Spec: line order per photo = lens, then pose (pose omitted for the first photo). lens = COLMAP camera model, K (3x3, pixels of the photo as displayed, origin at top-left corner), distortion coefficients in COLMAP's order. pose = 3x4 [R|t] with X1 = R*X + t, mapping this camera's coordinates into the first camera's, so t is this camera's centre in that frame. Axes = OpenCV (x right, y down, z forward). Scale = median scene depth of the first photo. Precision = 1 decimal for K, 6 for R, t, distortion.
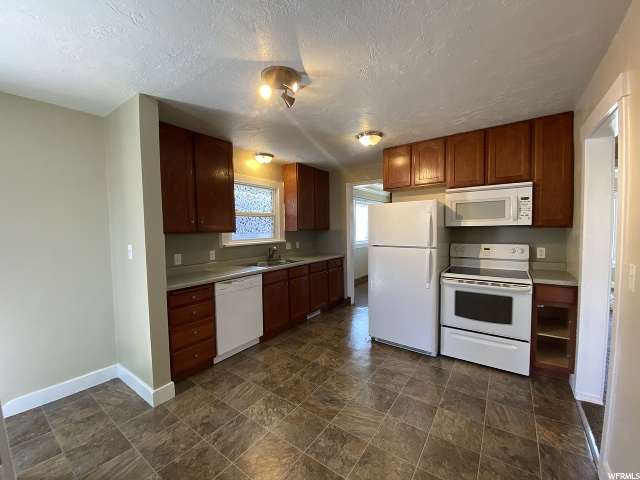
lens RADIAL K [[257.6, 0, 321.5], [0, 257.6, 244.5], [0, 0, 1]] dist [0.018184, -0.020582]
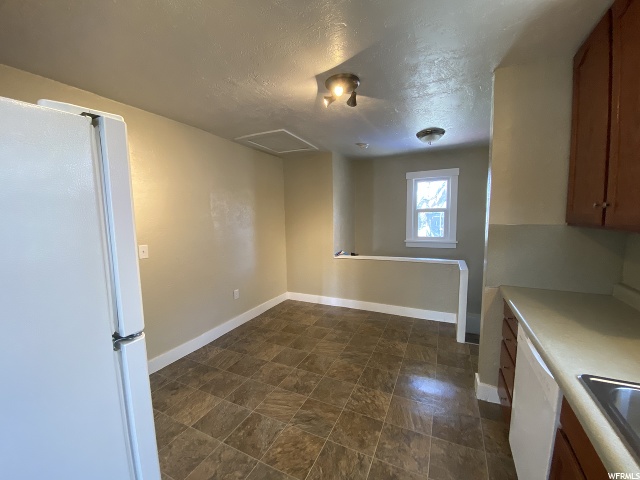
lens RADIAL K [[257.6, 0, 321.5], [0, 257.6, 244.5], [0, 0, 1]] dist [0.018184, -0.020582]
pose [[-0.985115, 0.050227, -0.164395, 0.089600], [0.019291, 0.982620, 0.184621, -0.116162], [0.170811, 0.178702, -0.968963, 1.385190]]
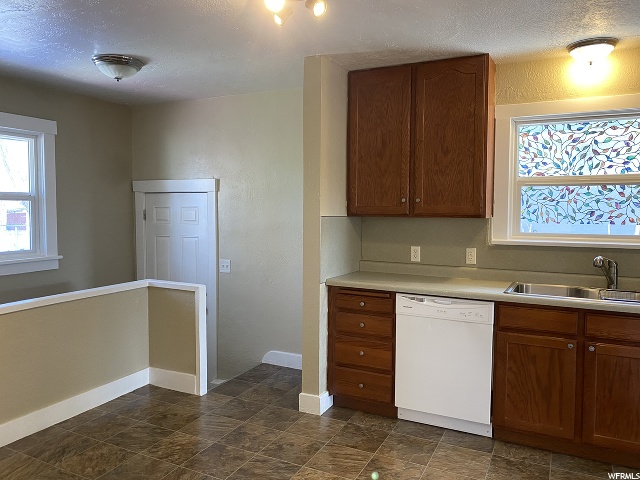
lens RADIAL K [[490.5, 0, 320.0], [0, 490.5, 240.0], [0, 0, 1]] dist [0.040547, -0.000591]
pose [[0.151381, 0.081378, -0.985120, 0.747130], [-0.072882, 0.994812, 0.070979, -0.058172], [0.985785, 0.061052, 0.156527, 0.588007]]
